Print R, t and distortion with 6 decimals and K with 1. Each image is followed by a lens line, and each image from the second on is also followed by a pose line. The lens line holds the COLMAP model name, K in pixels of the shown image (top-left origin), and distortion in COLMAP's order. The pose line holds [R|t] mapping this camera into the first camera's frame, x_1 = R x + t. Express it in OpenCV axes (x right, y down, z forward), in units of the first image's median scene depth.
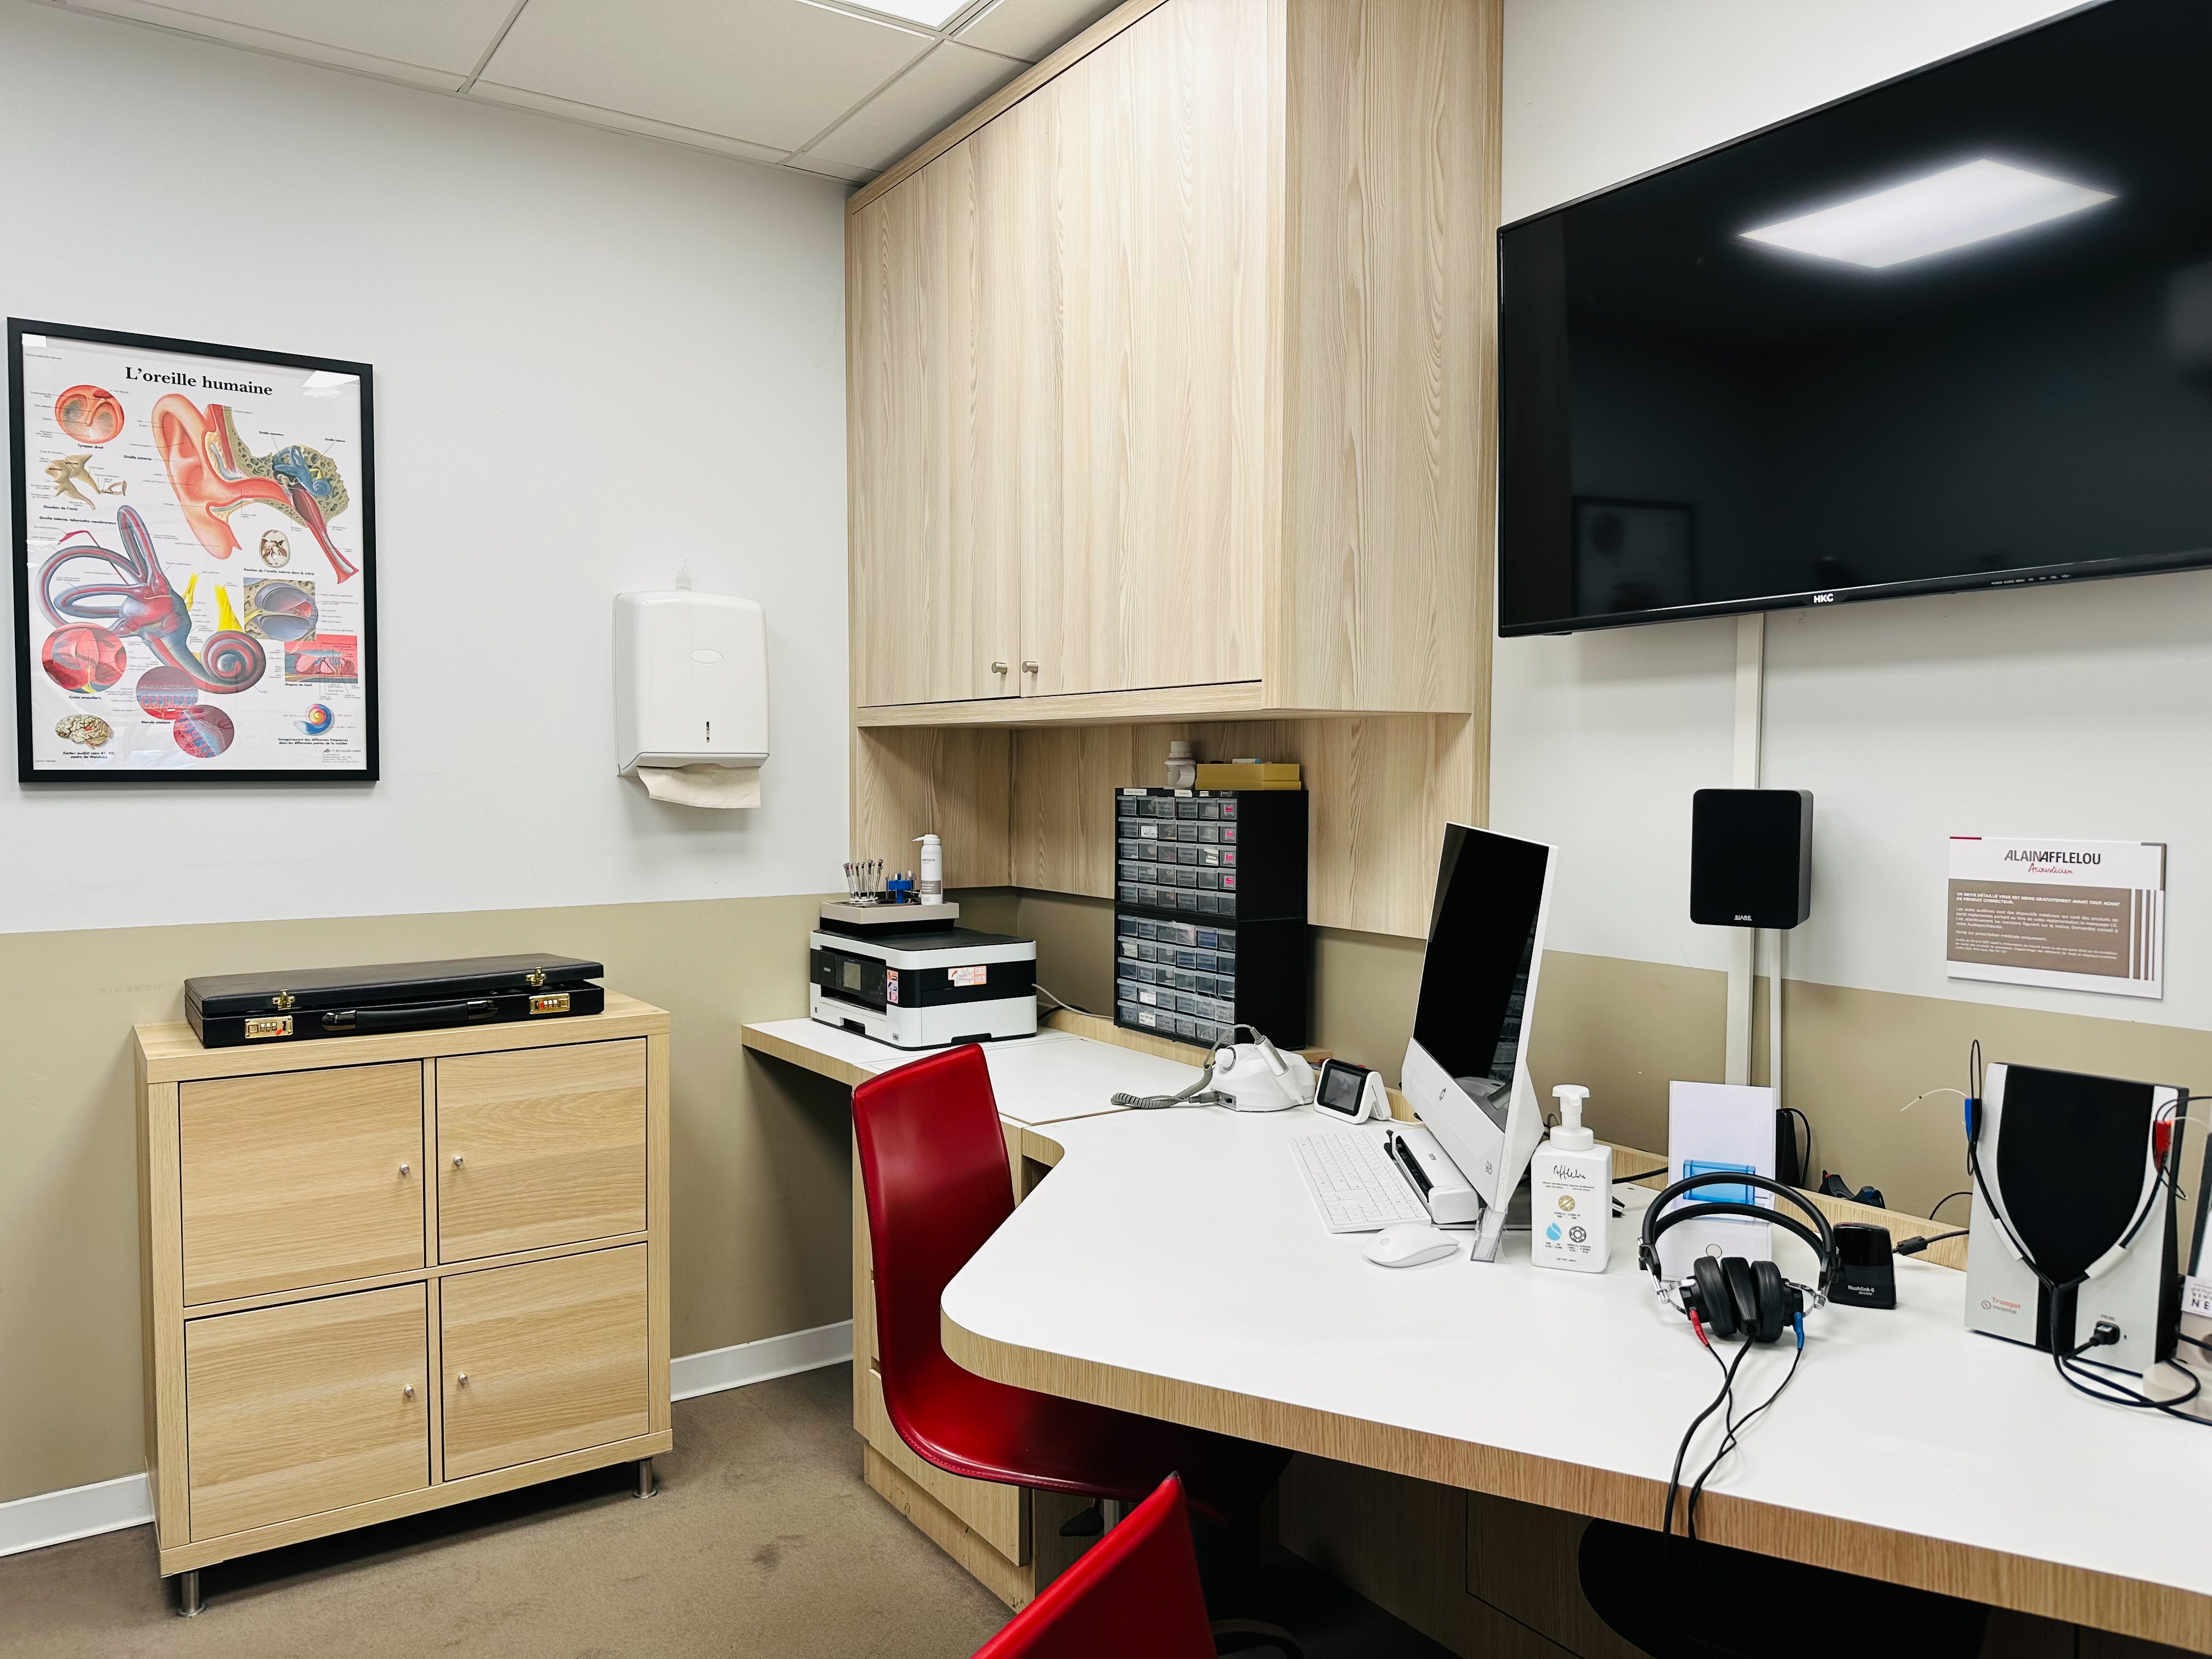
lens RADIAL K [[1632.6, 0, 1106.0], [0, 1632.6, 829.5], [0, 0, 1]] dist [-0.034524, -0.005526]
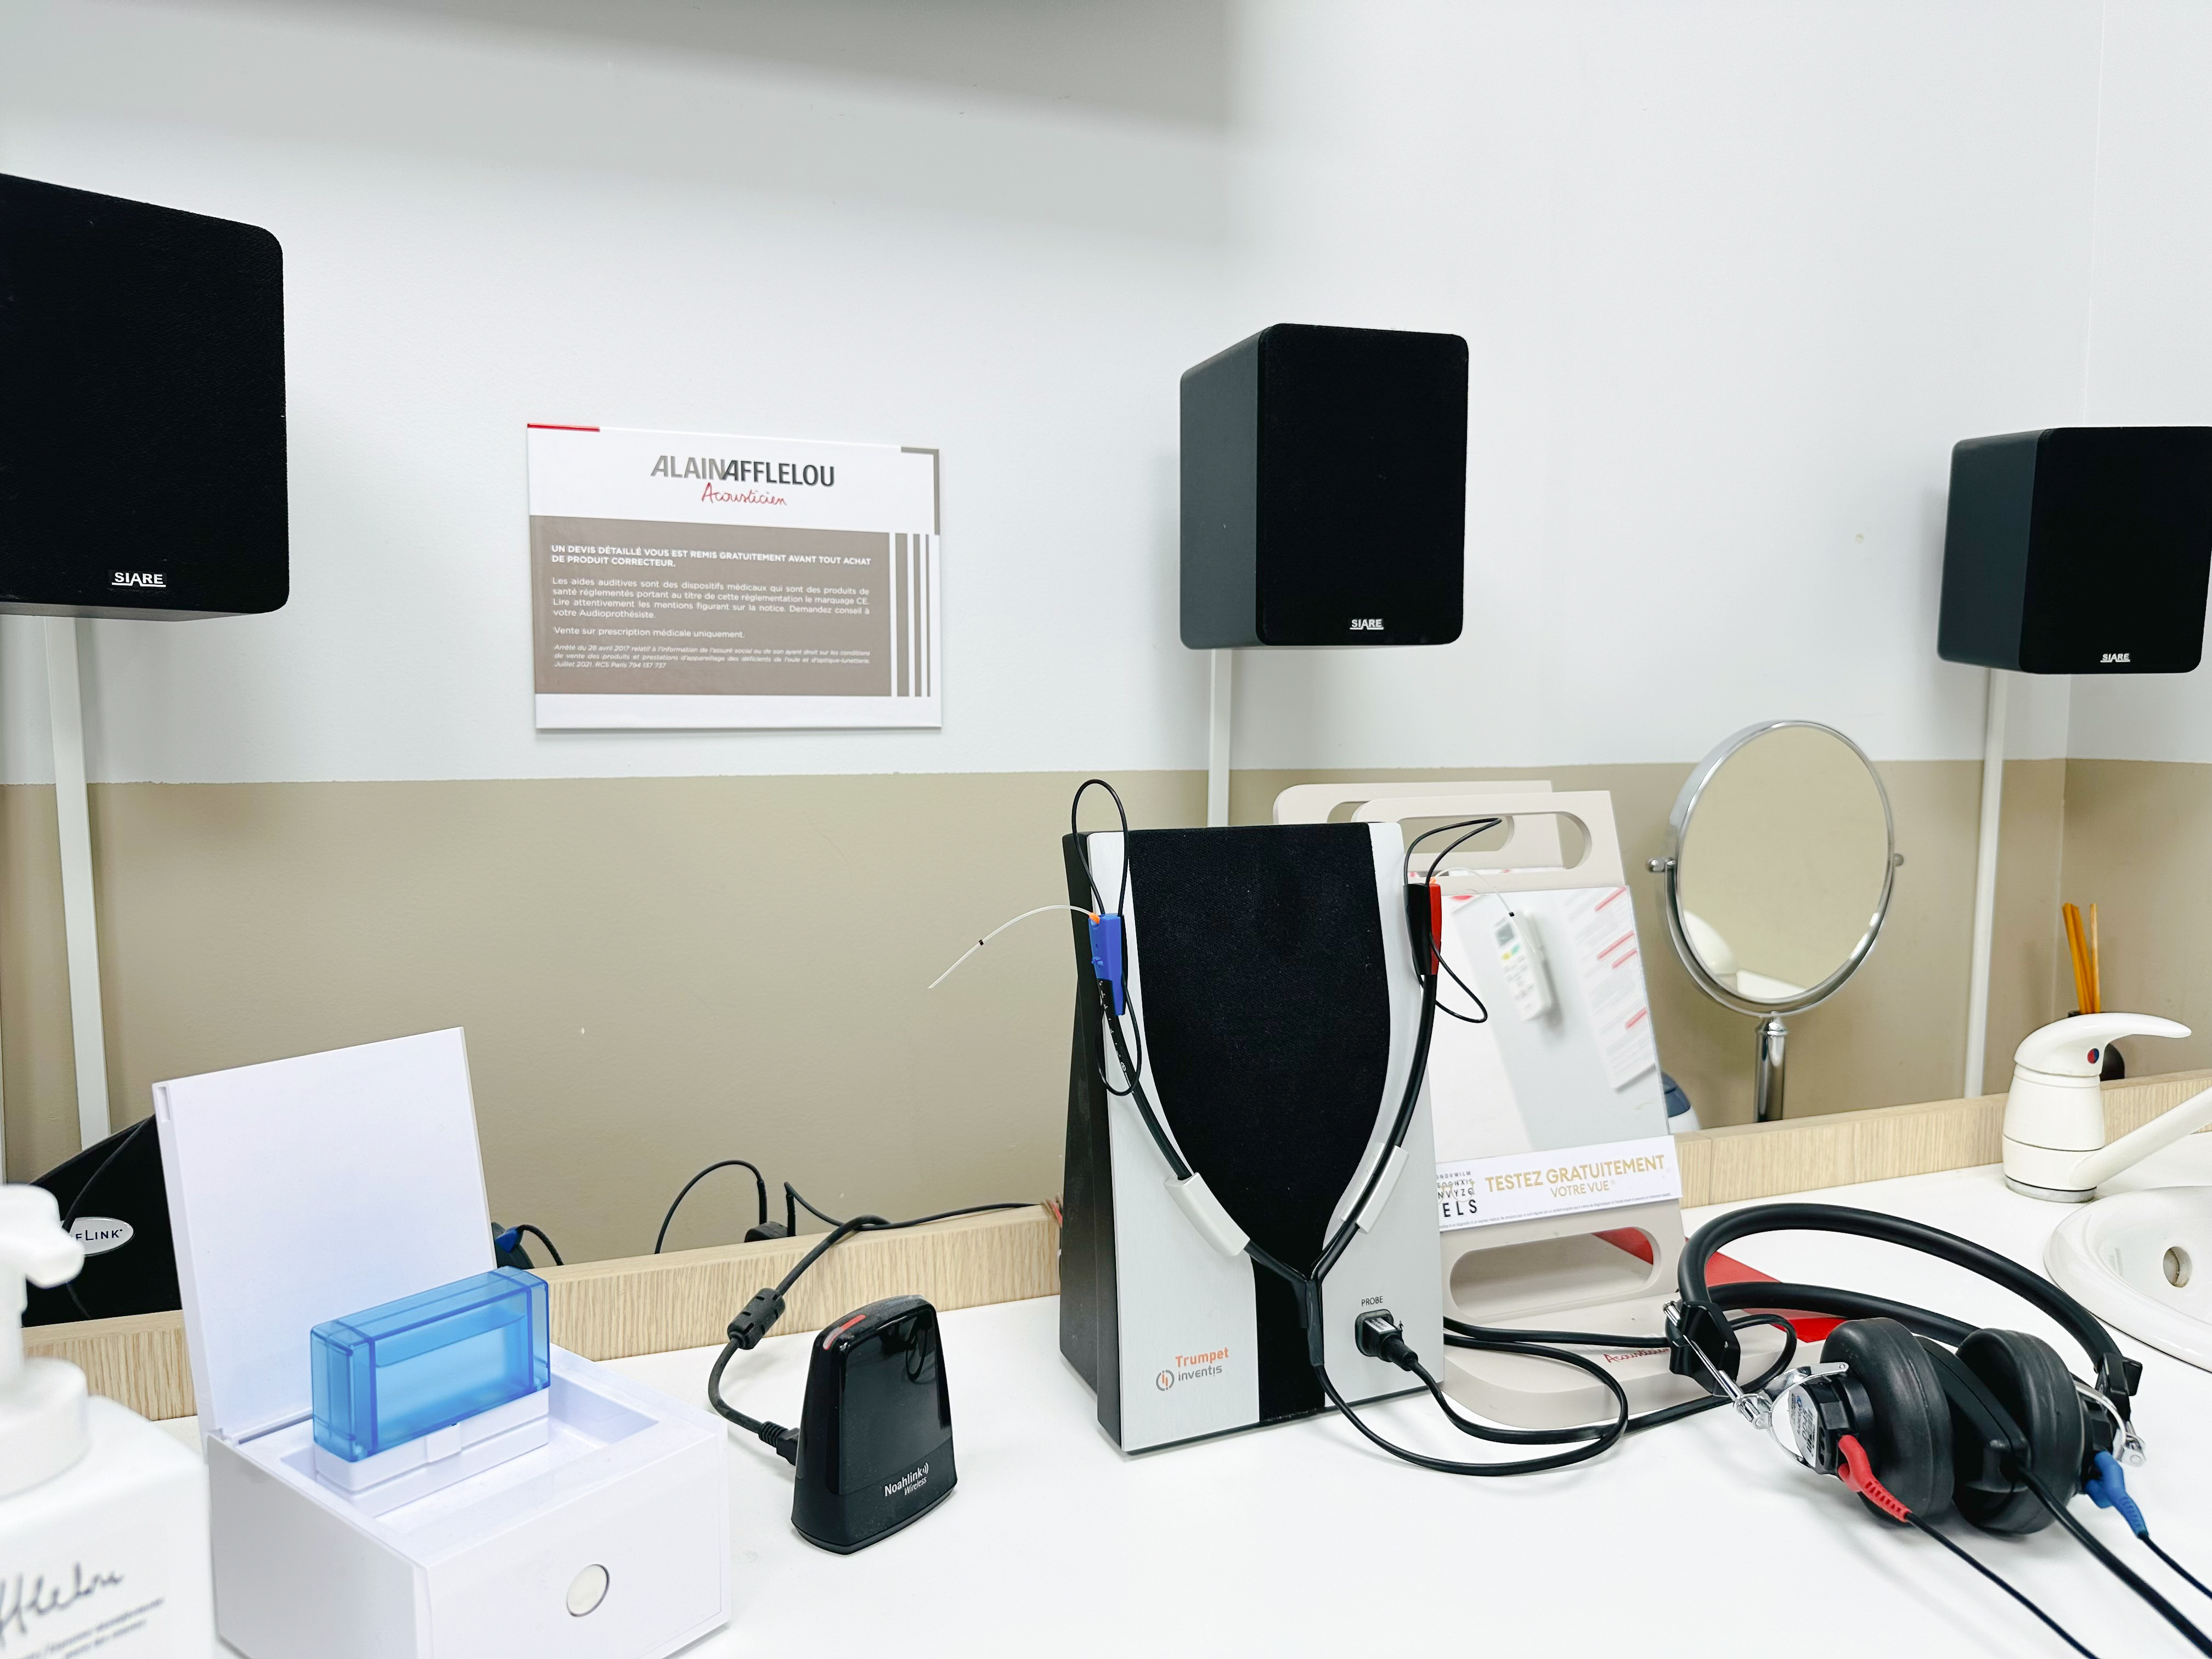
lens RADIAL K [[1632.6, 0, 1106.0], [0, 1632.6, 829.5], [0, 0, 1]] dist [-0.034524, -0.005526]
pose [[0.149027, -0.078021, 0.985750, 0.085089], [0.033673, 0.996705, 0.073797, 0.090924], [-0.988260, 0.022196, 0.151163, 0.772605]]
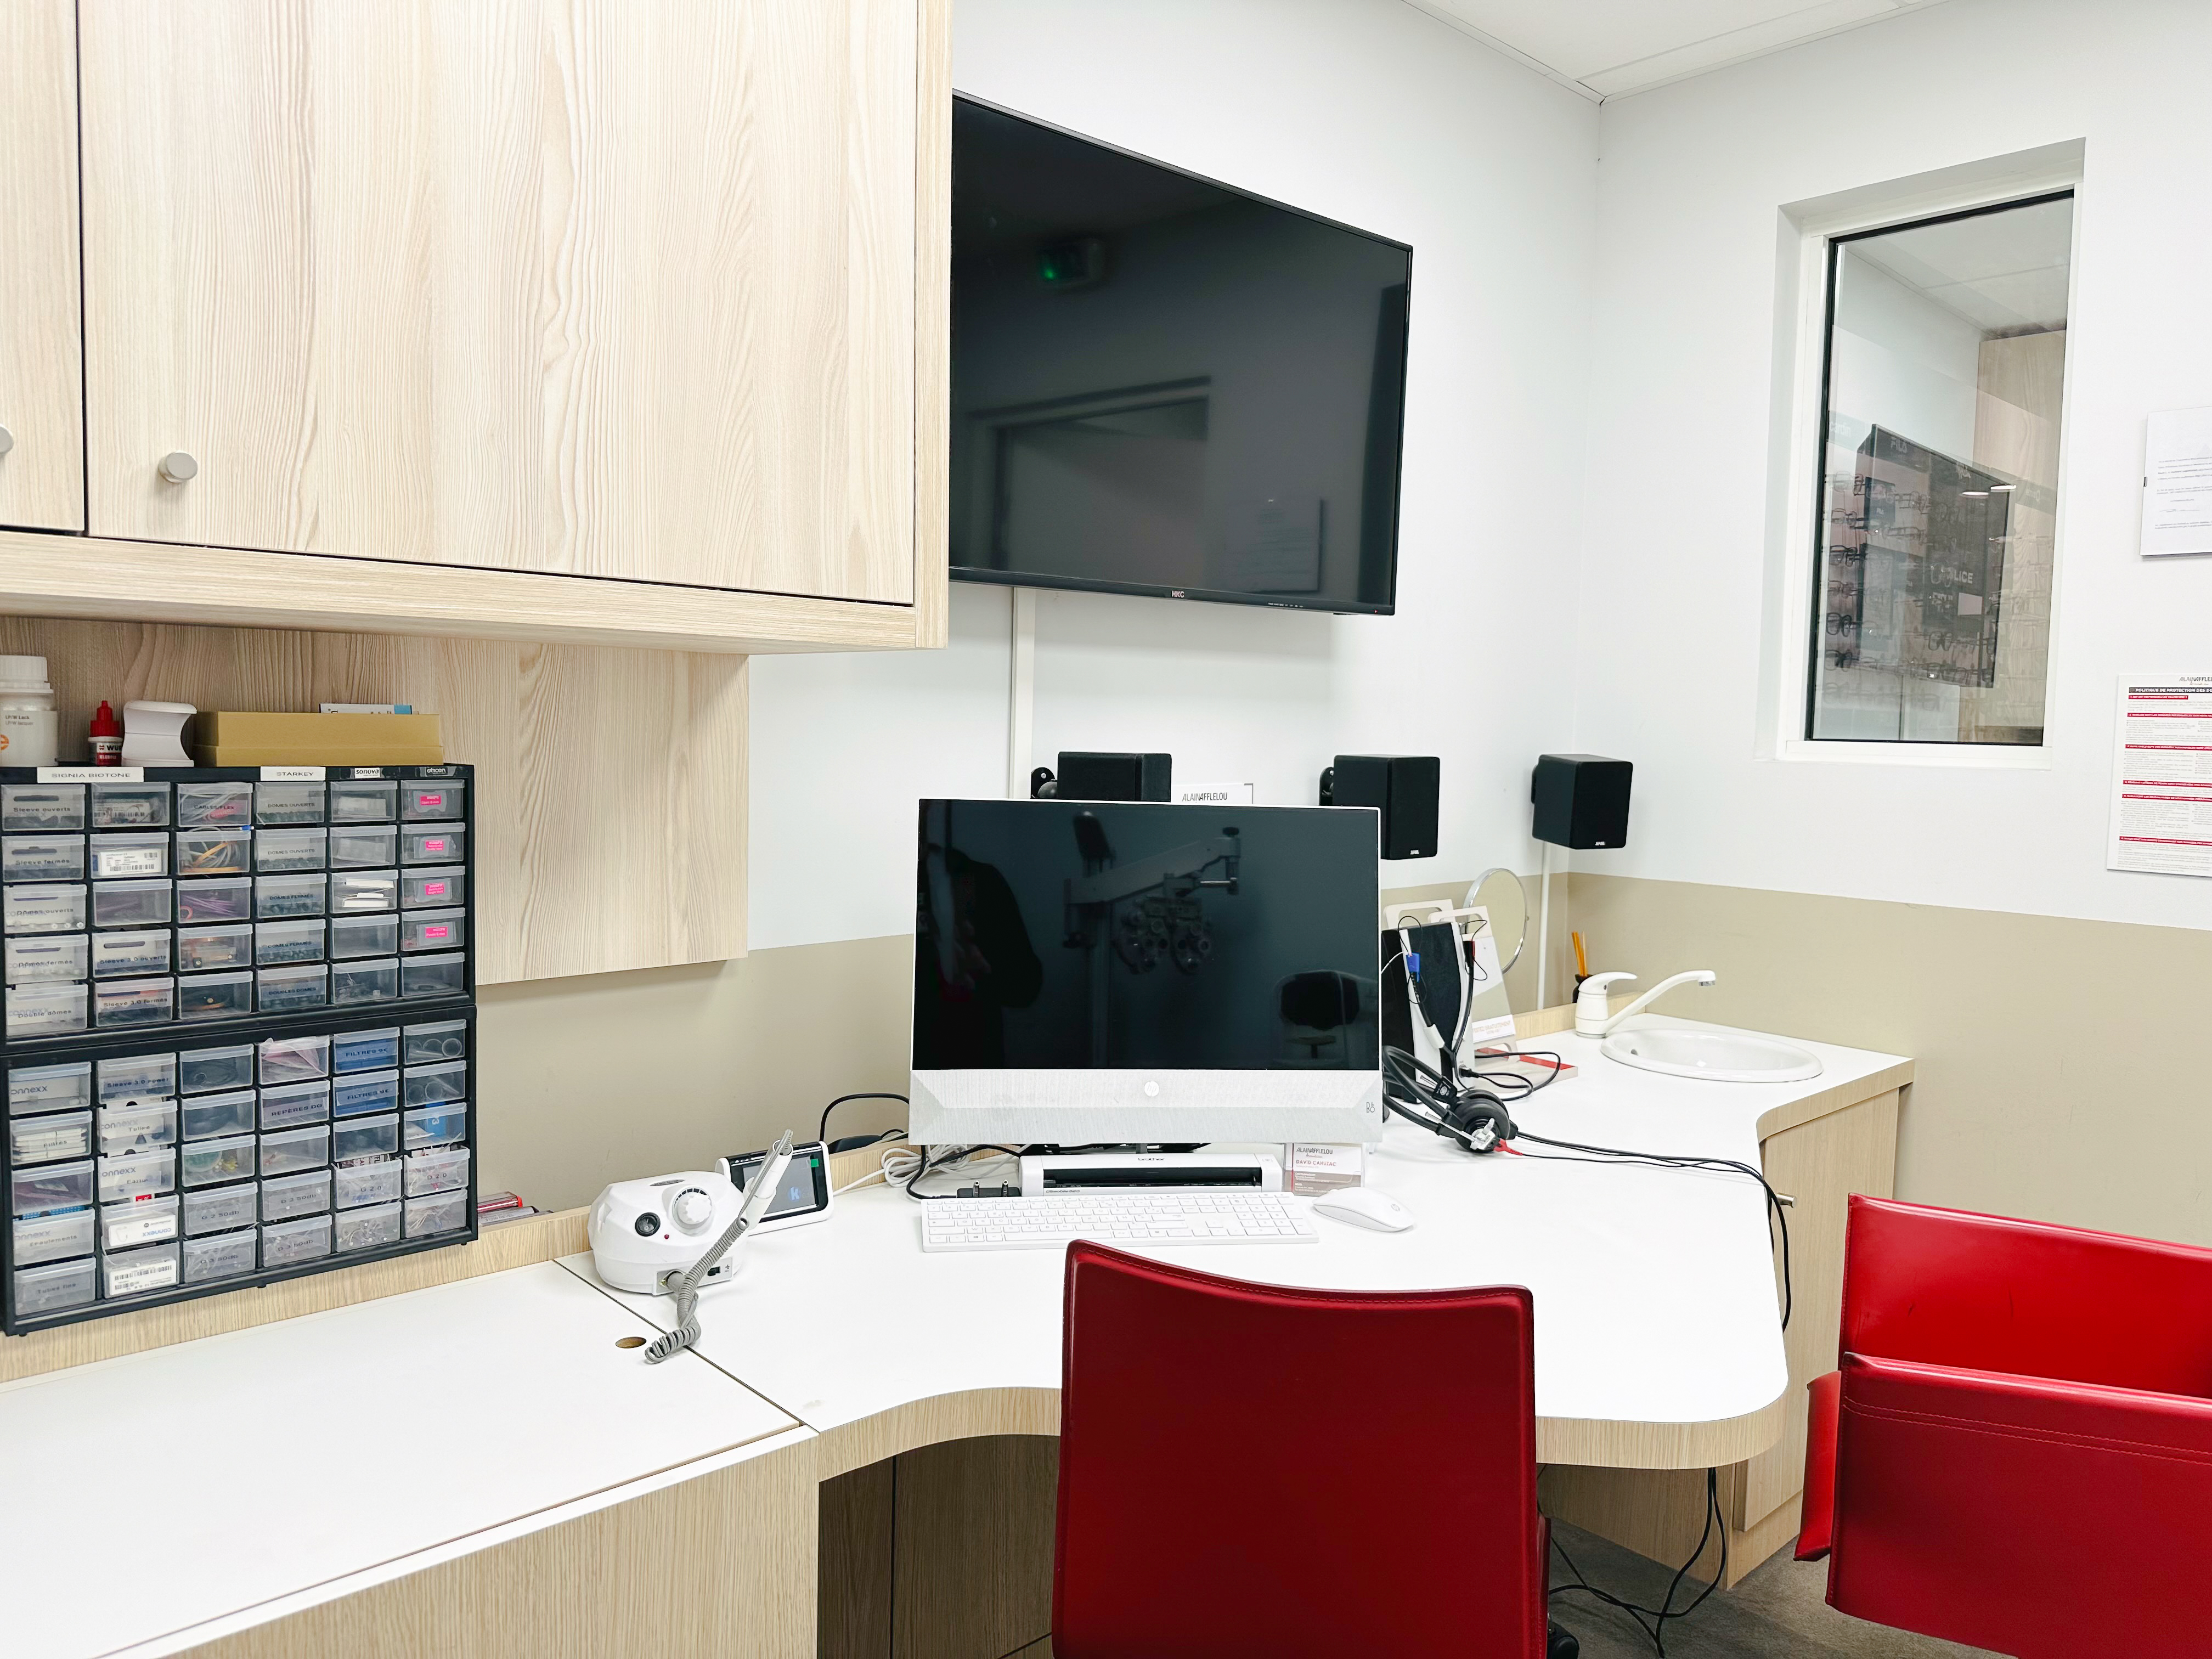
lens RADIAL K [[1632.6, 0, 1106.0], [0, 1632.6, 829.5], [0, 0, 1]] dist [-0.034524, -0.005526]
pose [[-0.232459, -0.070204, 0.970069, -0.740927], [0.013542, 0.997061, 0.075403, -0.059925], [-0.972512, 0.030665, -0.230825, 1.353653]]
